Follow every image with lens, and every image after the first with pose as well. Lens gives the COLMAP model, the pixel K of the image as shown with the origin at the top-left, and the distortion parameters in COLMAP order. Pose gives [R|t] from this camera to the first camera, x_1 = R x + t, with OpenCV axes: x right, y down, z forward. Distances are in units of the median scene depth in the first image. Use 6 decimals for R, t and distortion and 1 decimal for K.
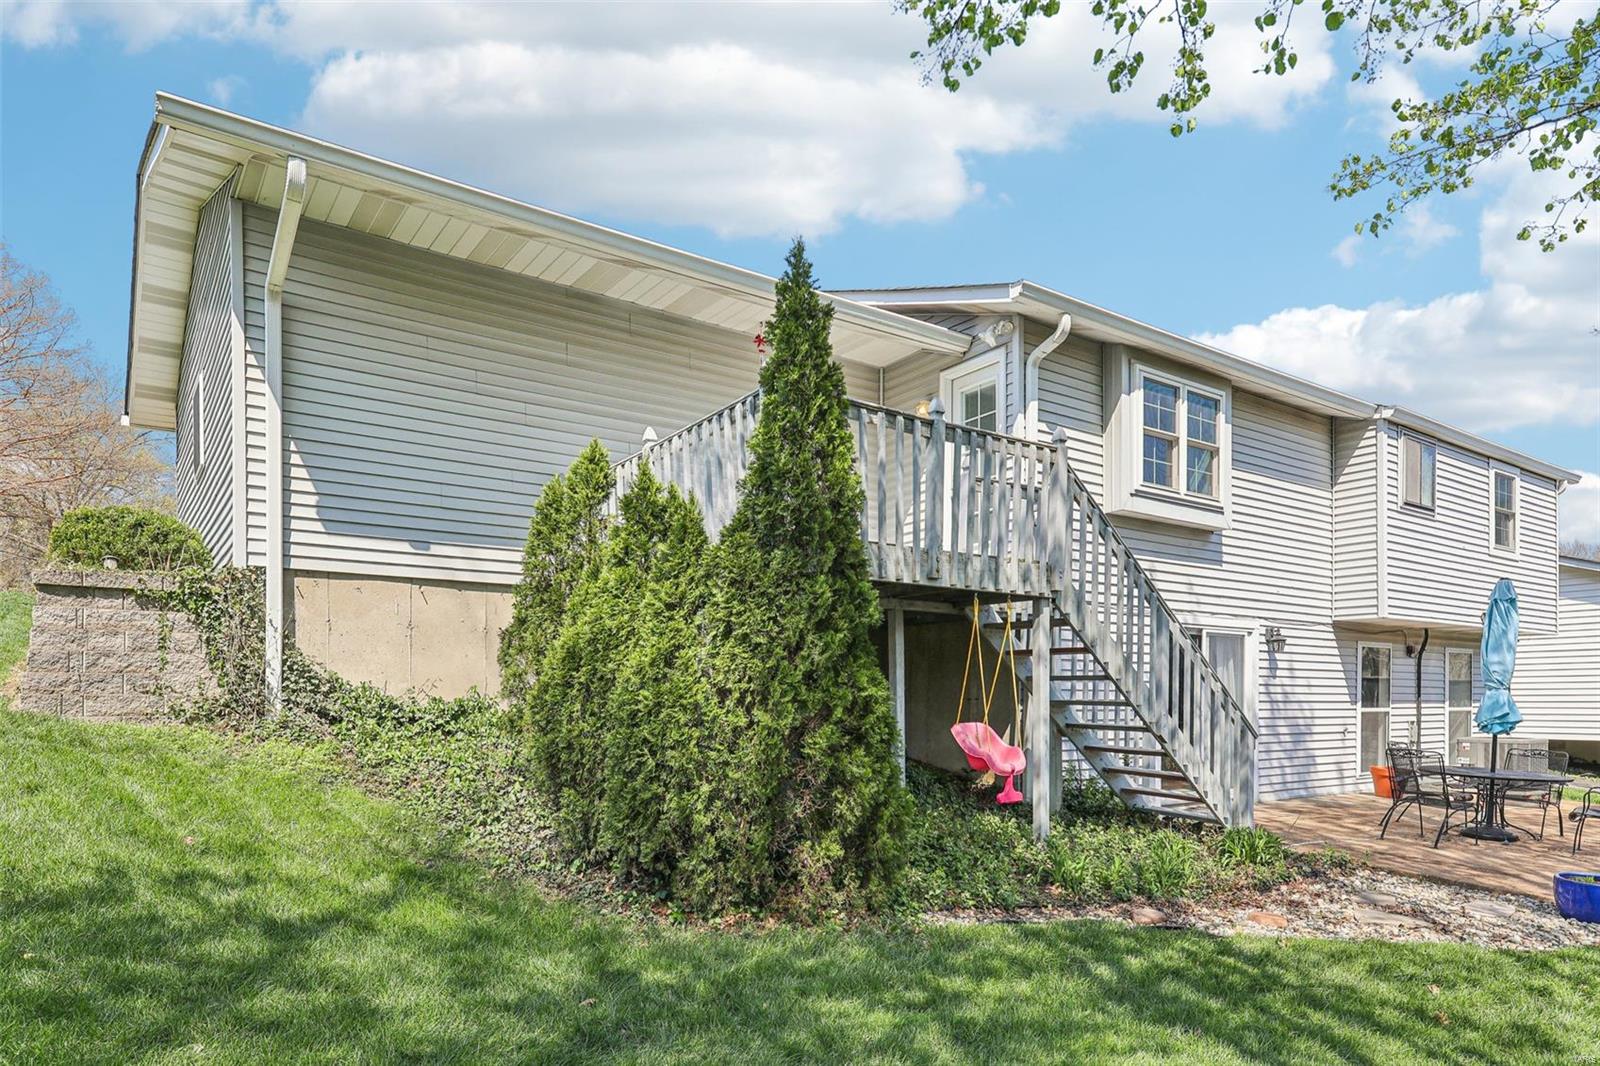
lens RADIAL K [[961.6, 0, 832.2], [0, 961.6, 691.4], [0, 0, 1]] dist [0.009828, -0.001246]
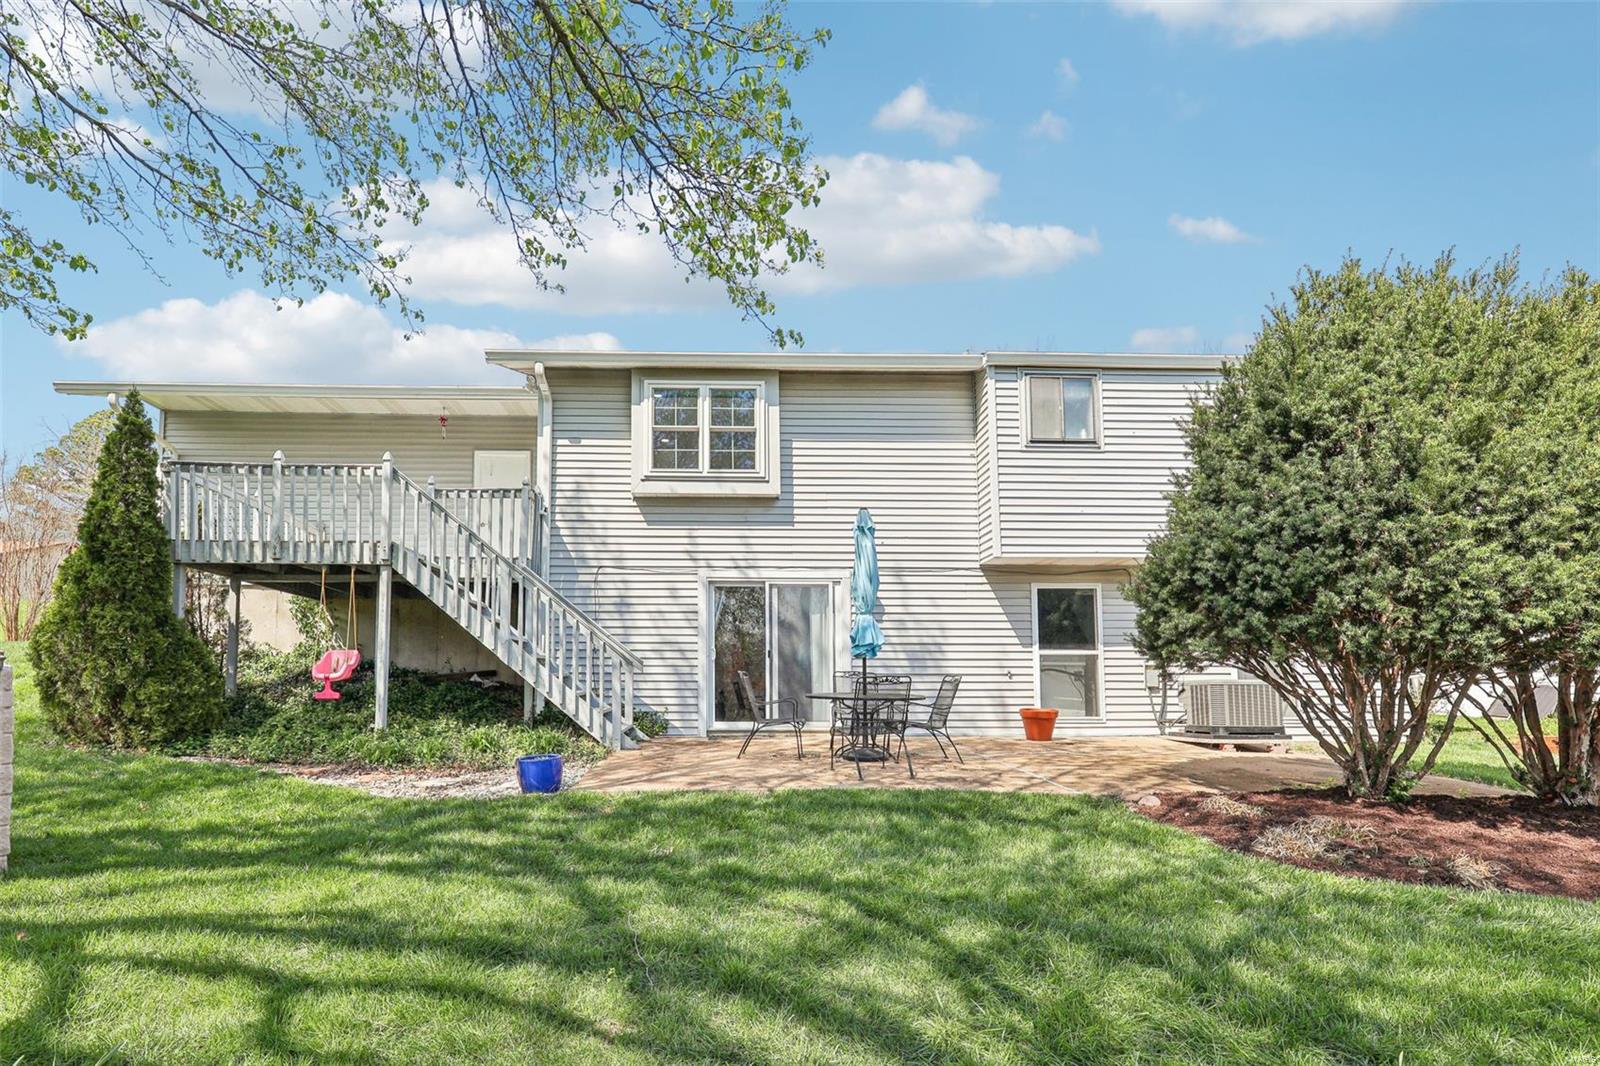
lens RADIAL K [[838.0, 0, 787.8], [0, 838.0, 635.8], [0, 0, 1]] dist [-0.010732, 0.007654]
pose [[0.832687, -0.044789, -0.551929, 0.868159], [0.007143, 0.997509, -0.070172, 0.065040], [0.553697, 0.054489, 0.830933, 0.157765]]
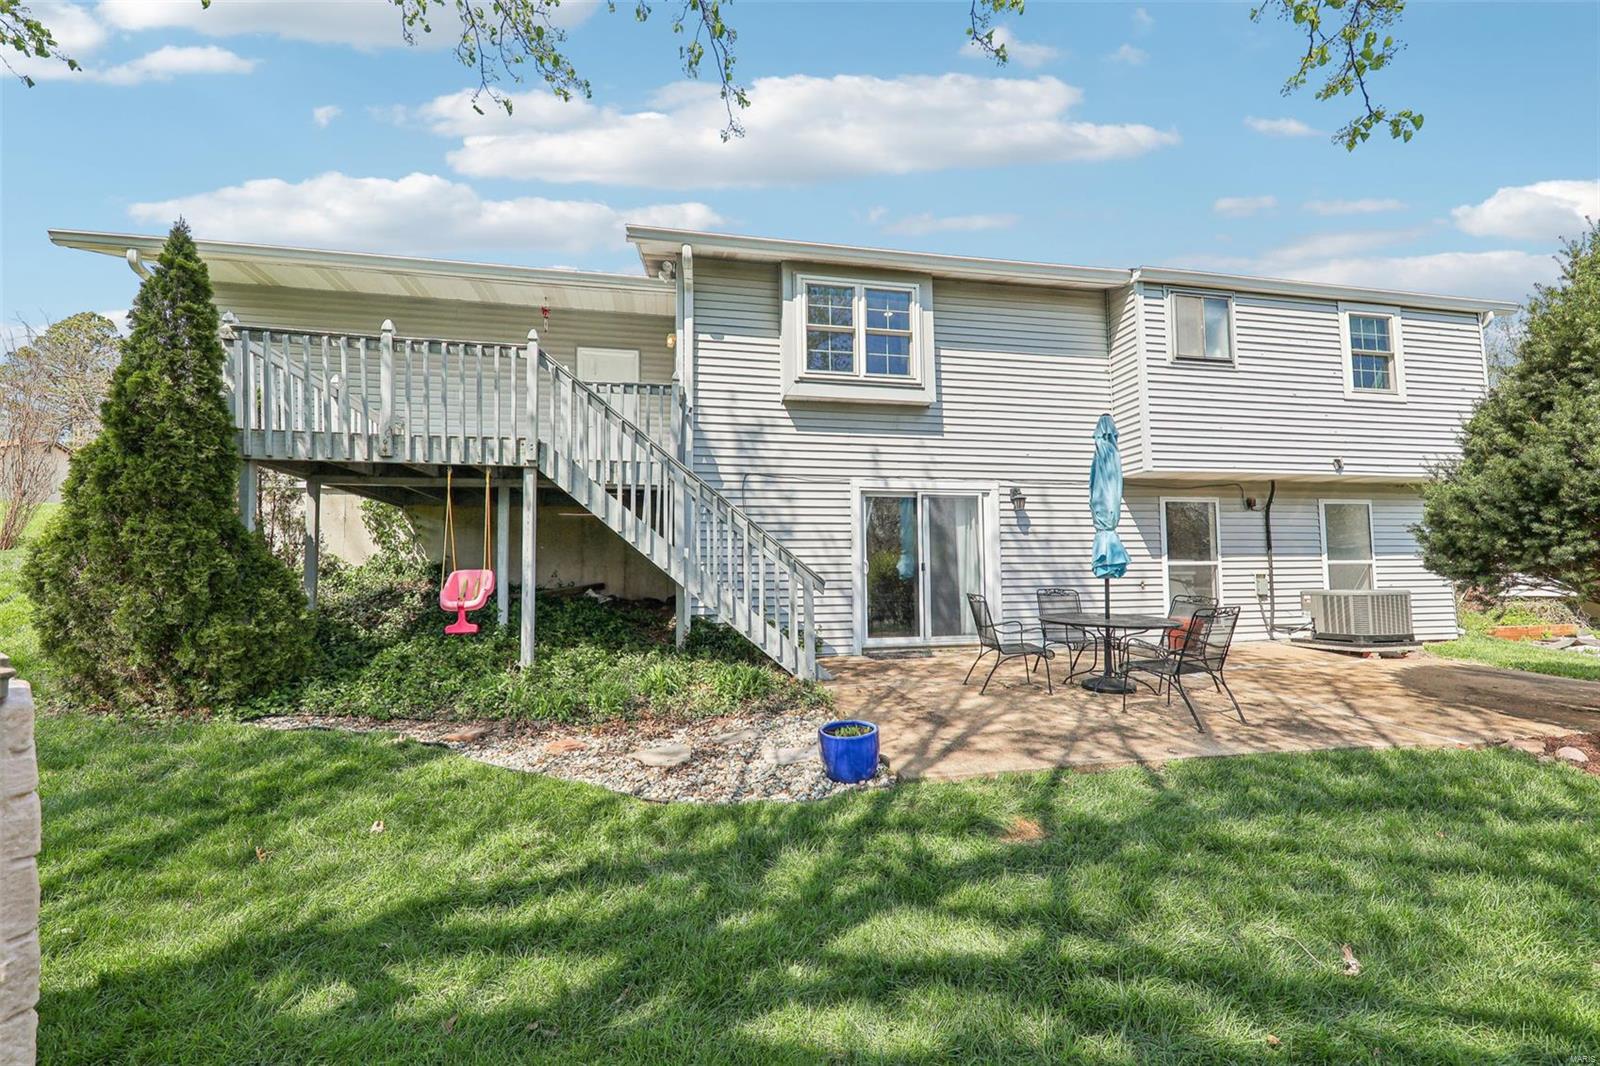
lens RADIAL K [[651.3, 0, 820.8], [0, 651.3, 541.4], [0, 0, 1]] dist [0.002311, -0.003233]
pose [[0.912186, -0.038046, -0.408007, 0.532780], [0.016859, 0.998322, -0.055401, 0.030308], [0.409431, 0.043658, 0.911296, 0.231810]]
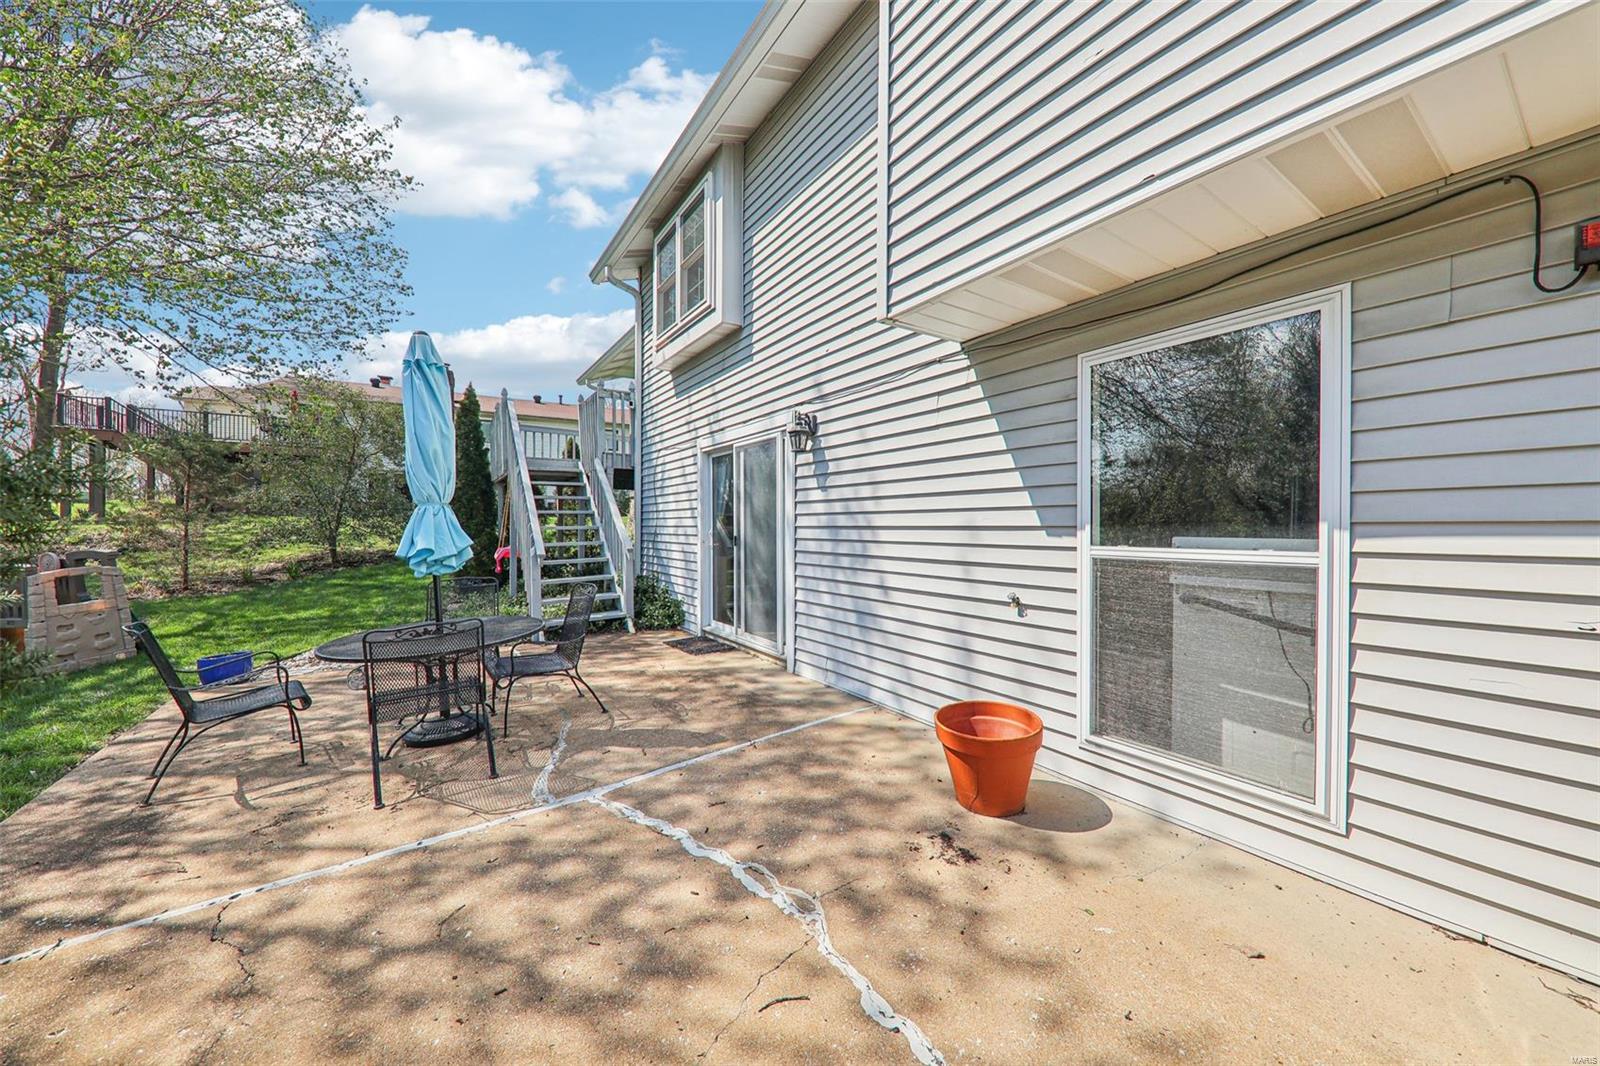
lens RADIAL K [[567.8, 0, 791.0], [0, 567.8, 534.8], [0, 0, 1]] dist [0.012681, -0.003076]
pose [[-0.053689, 0.008179, -0.998524, 0.813798], [0.000874, 0.999966, 0.008144, 0.012500], [0.998557, -0.000435, -0.053695, 0.972780]]
